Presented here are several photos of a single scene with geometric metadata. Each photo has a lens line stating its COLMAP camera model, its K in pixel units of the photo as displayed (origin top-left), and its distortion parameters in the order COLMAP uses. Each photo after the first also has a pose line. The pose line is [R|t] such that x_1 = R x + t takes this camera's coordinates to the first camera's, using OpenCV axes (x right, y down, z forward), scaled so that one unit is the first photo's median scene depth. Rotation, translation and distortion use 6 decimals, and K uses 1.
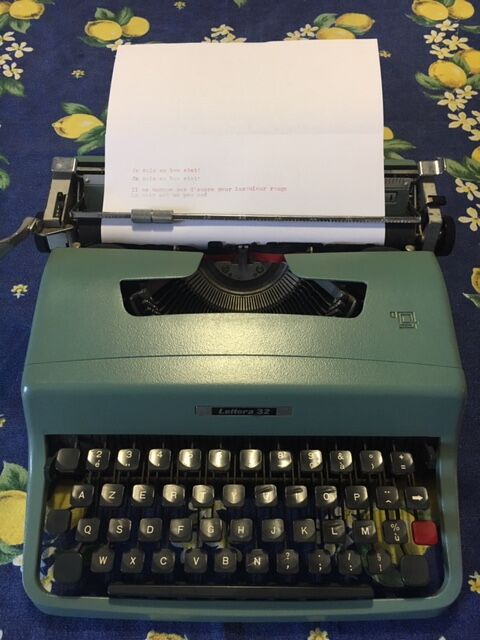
lens RADIAL K [[555.6, 0, 242.3], [0, 555.6, 329.8], [0, 0, 1]] dist [0.054180, -0.094032]
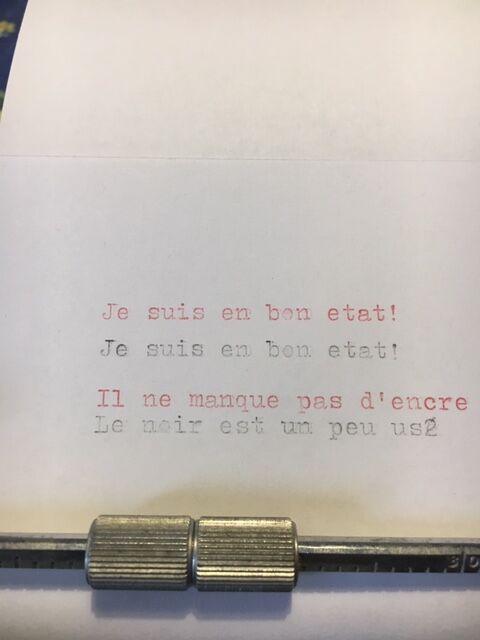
lens RADIAL K [[565.9, 0, 240.0], [0, 565.9, 320.0], [0, 0, 1]] dist [0.039456, -0.082621]
pose [[0.999952, 0.005561, 0.008040, -0.143508], [-0.005096, 0.998374, -0.056770, -0.271619], [-0.008342, 0.056726, 0.998355, 0.775183]]
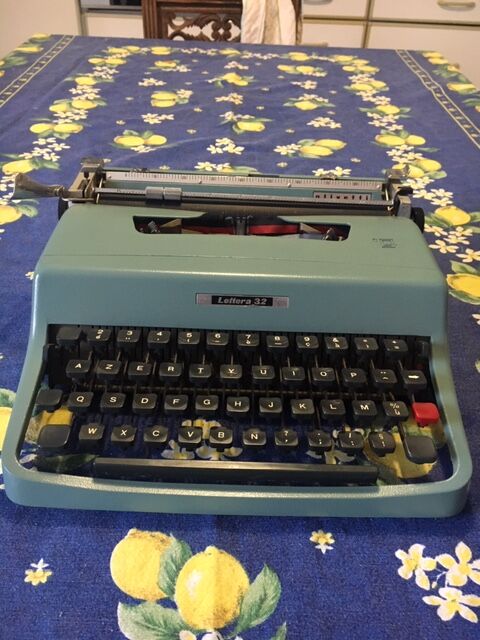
lens RADIAL K [[555.6, 0, 242.3], [0, 555.6, 329.8], [0, 0, 1]] dist [0.054180, -0.094032]
pose [[0.999589, 0.023765, 0.016051, -0.009629], [-0.015127, 0.912445, -0.408919, 0.508154], [-0.024364, 0.408508, 0.912429, 0.048876]]
